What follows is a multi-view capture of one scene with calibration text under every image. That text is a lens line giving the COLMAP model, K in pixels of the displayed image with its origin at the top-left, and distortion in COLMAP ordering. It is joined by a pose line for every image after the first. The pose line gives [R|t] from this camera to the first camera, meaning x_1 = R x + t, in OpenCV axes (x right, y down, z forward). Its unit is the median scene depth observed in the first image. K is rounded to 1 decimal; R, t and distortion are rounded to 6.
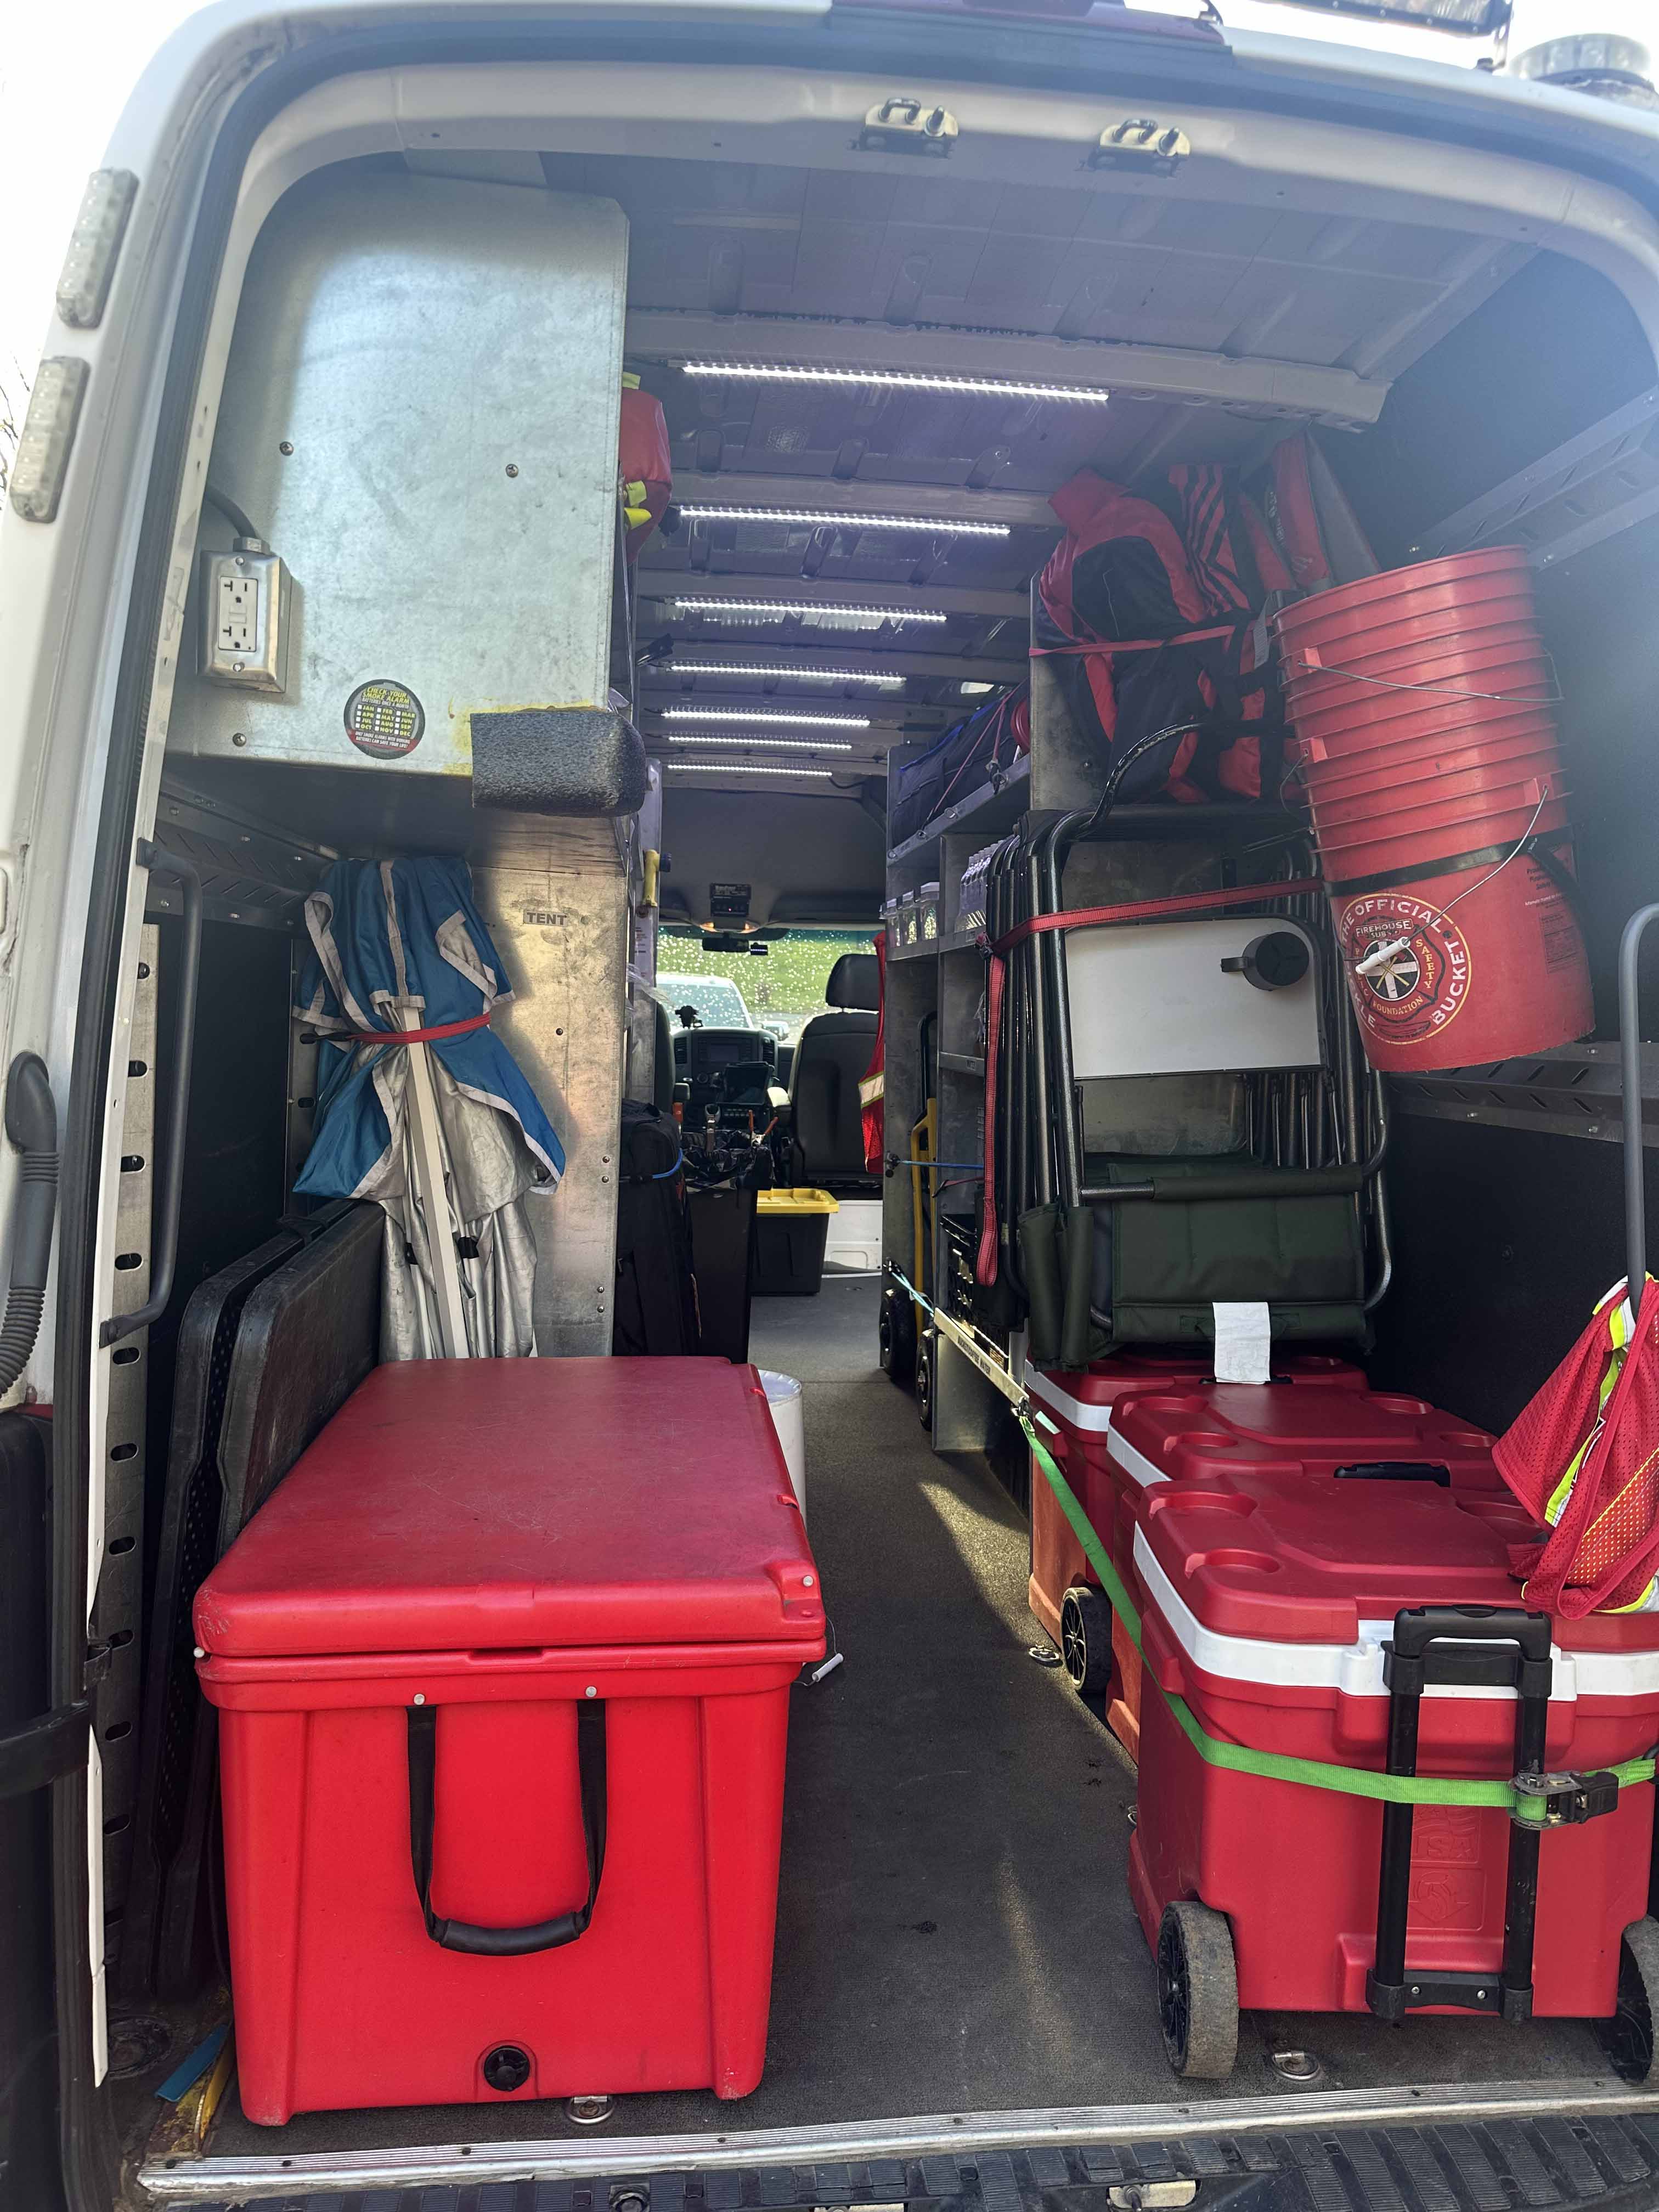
lens RADIAL K [[1555.1, 0, 829.5], [0, 1555.1, 1106.0], [0, 0, 1]] dist [0.101755, -0.146326]
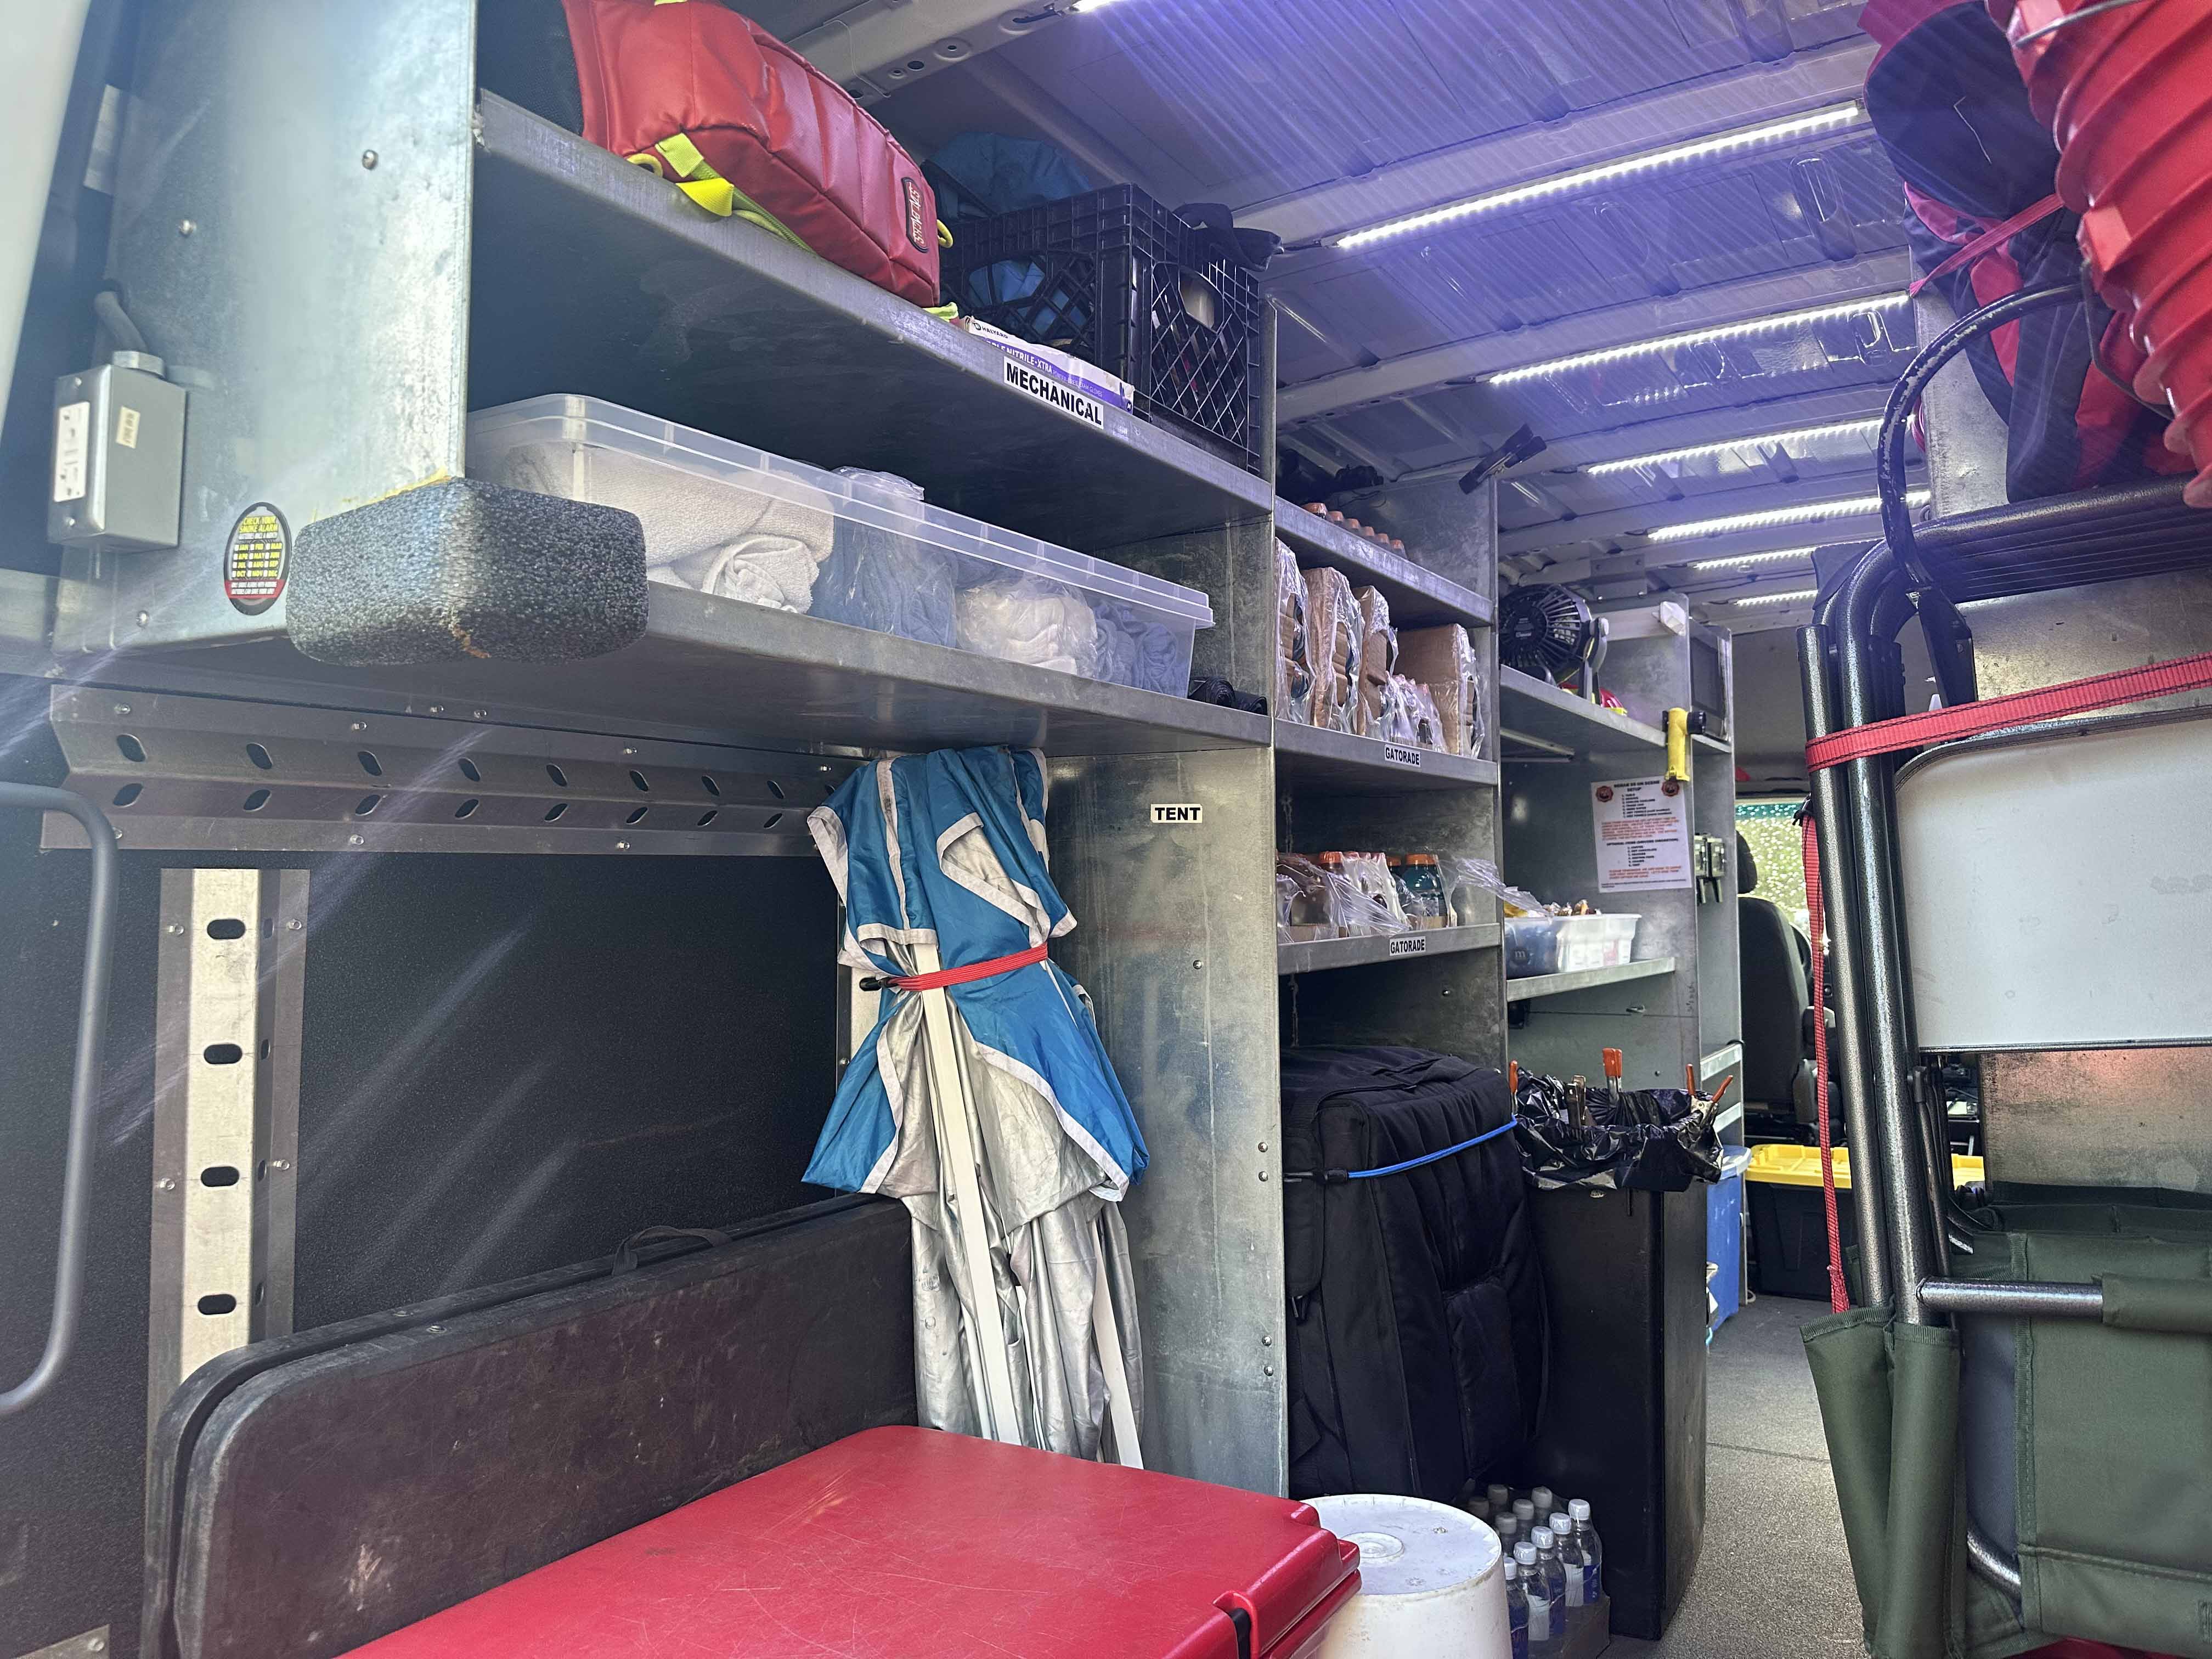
lens RADIAL K [[1555.1, 0, 1100.8], [0, 1555.1, 817.9], [0, 0, 1]] dist [0.101755, -0.146326]
pose [[0.784905, -0.074499, -0.615121, 0.267944], [-0.001395, 0.992531, -0.121987, -0.029982], [0.619615, 0.096606, 0.778938, 0.437870]]
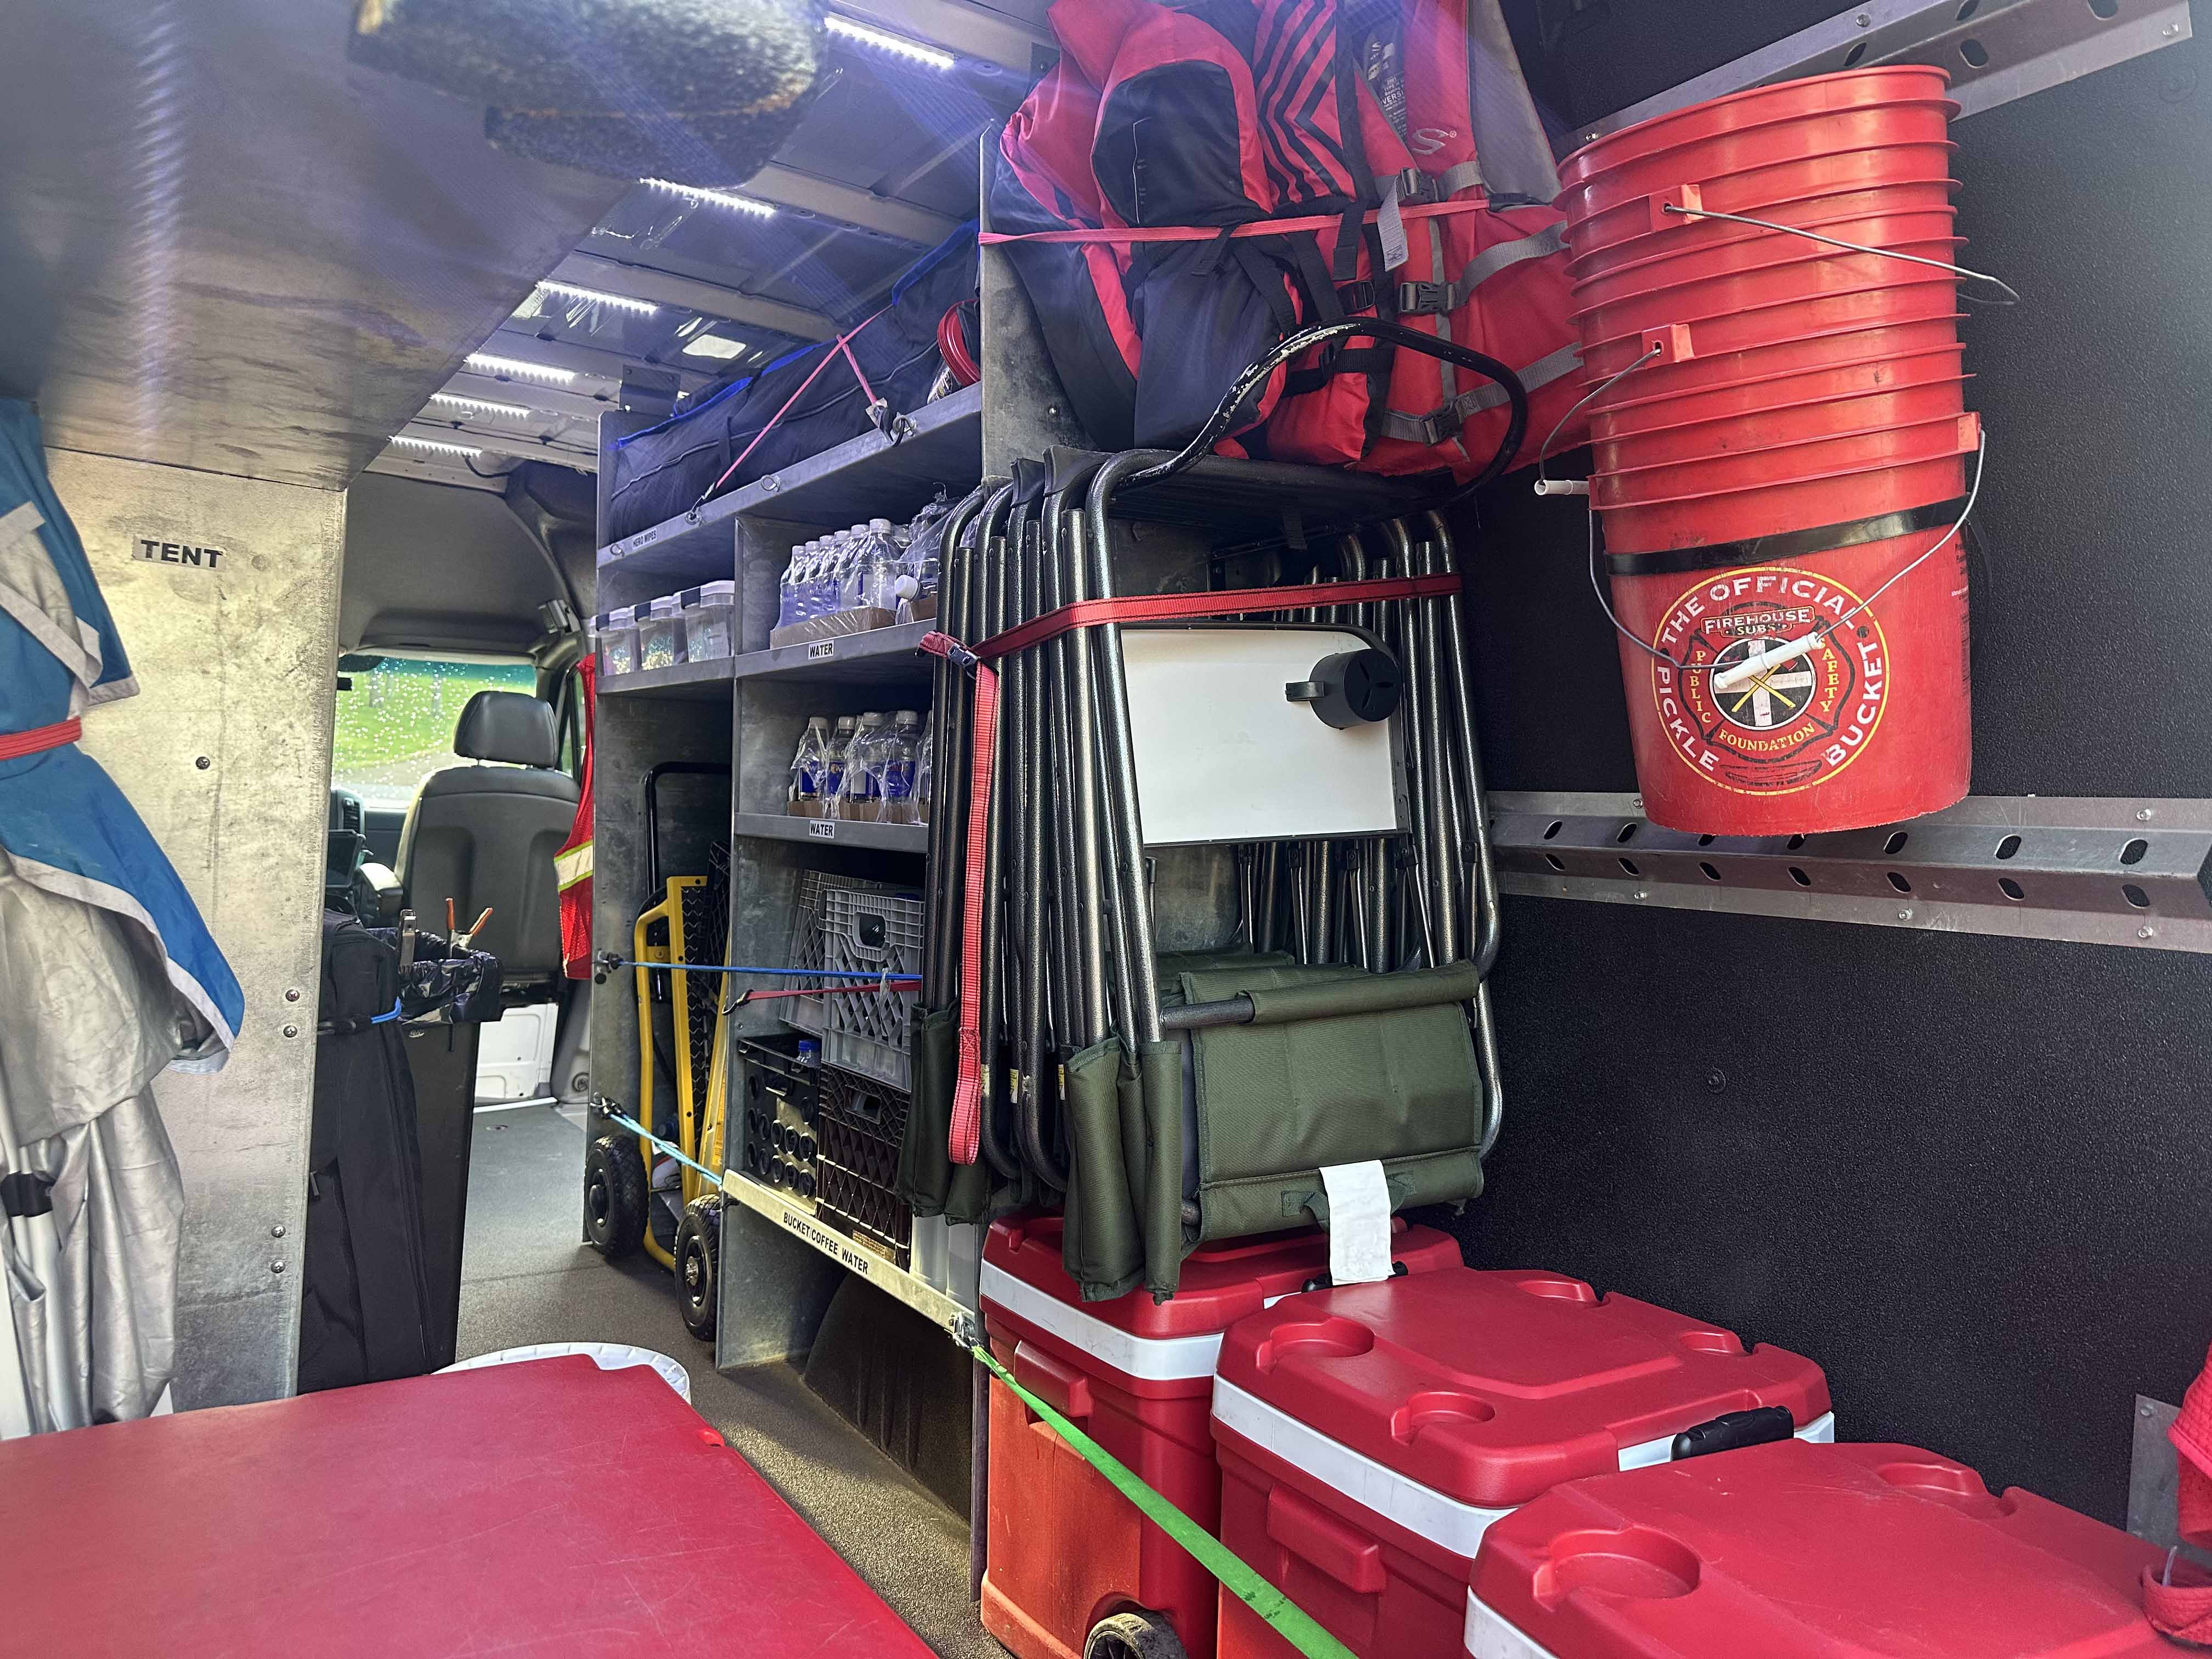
lens RADIAL K [[1555.1, 0, 1100.8], [0, 1555.1, 817.9], [0, 0, 1]] dist [0.101755, -0.146326]
pose [[0.895135, 0.007447, 0.445733, -0.152293], [0.010312, 0.999247, -0.037402, -0.005393], [-0.445676, 0.038076, 0.894384, 0.406039]]
